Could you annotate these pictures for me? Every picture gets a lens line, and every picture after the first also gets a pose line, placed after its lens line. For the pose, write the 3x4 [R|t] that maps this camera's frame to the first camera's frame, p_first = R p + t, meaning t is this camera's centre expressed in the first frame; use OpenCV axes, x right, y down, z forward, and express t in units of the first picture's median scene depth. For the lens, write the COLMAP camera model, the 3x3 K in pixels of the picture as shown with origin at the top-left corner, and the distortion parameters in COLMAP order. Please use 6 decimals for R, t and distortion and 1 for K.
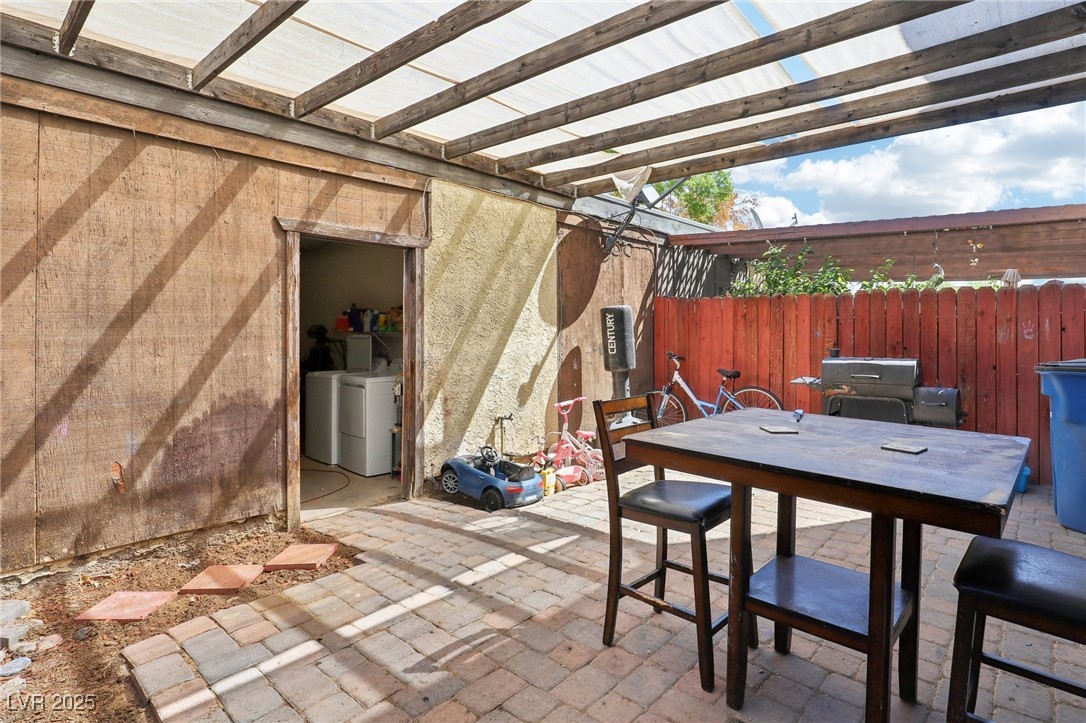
lens RADIAL K [[565.1, 0, 550.3], [0, 565.1, 314.7], [0, 0, 1]] dist [-0.019796, 0.000037]
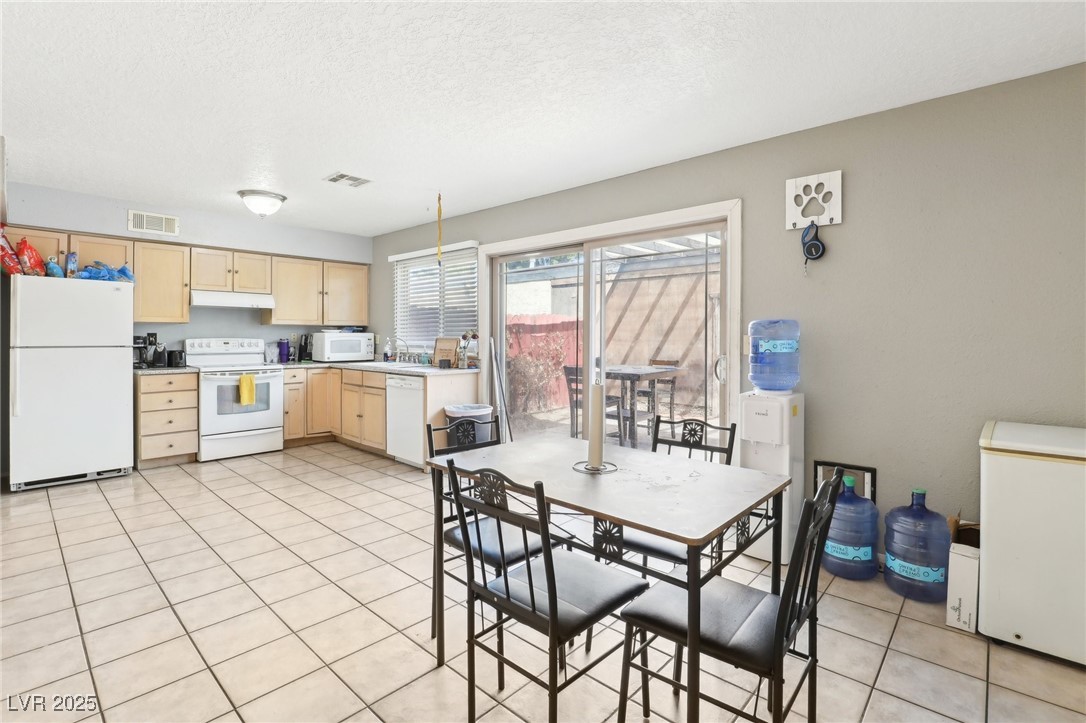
lens RADIAL K [[508.5, 0, 542.0], [0, 508.5, 329.6], [0, 0, 1]] dist [-0.031849, 0.005499]
pose [[-0.027625, -0.010104, -0.999567, 1.490911], [0.029101, 0.999517, -0.010907, -0.004372], [0.999195, -0.029390, -0.027317, 0.233999]]
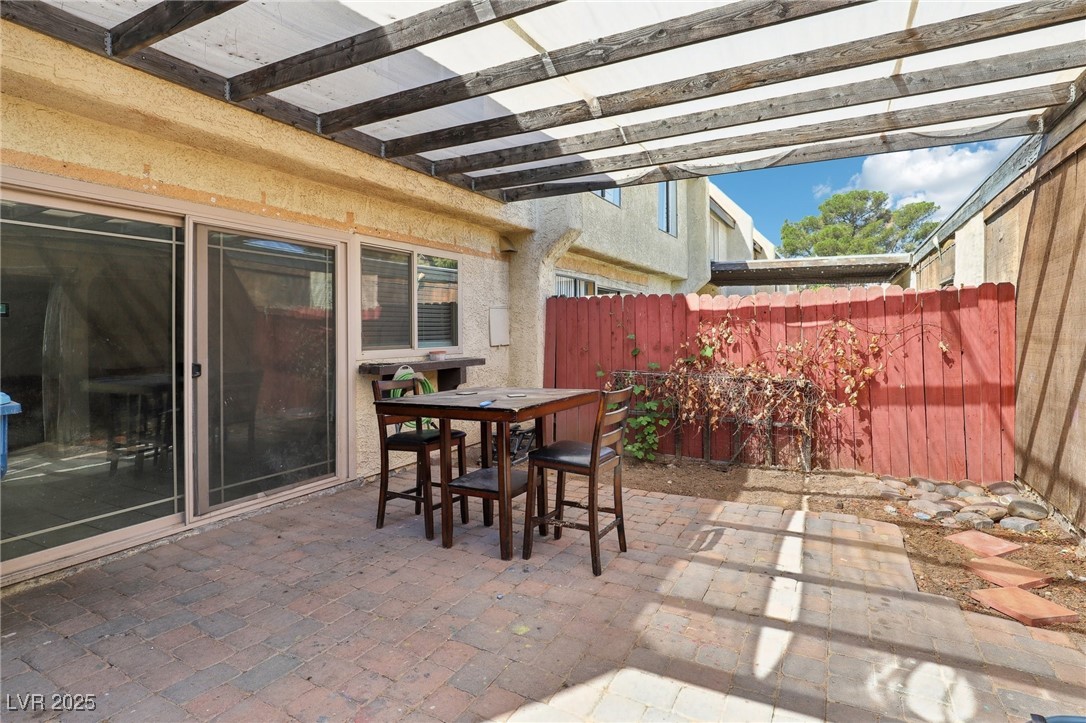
lens RADIAL K [[565.1, 0, 552.2], [0, 565.1, 348.7], [0, 0, 1]] dist [-0.019796, 0.000037]
pose [[-0.969987, 0.015752, -0.242648, 0.311257], [0.016469, 0.999864, -0.000926, 0.030179], [0.242600, -0.004894, -0.970114, 1.179798]]
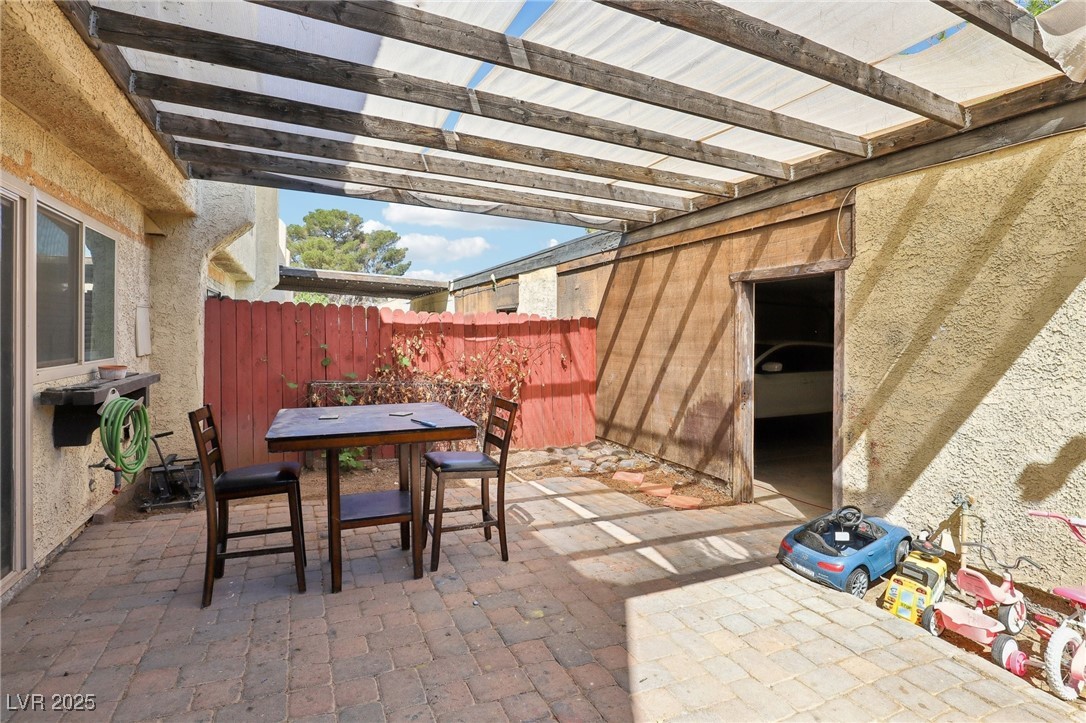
lens RADIAL K [[529.6, 0, 551.8], [0, 529.6, 363.2], [0, 0, 1]] dist [-0.032014, 0.002572]
pose [[-0.386347, 0.034136, -0.921721, 0.732545], [0.003550, 0.999363, 0.035524, 0.000958], [0.922347, 0.010452, -0.386222, 0.886606]]
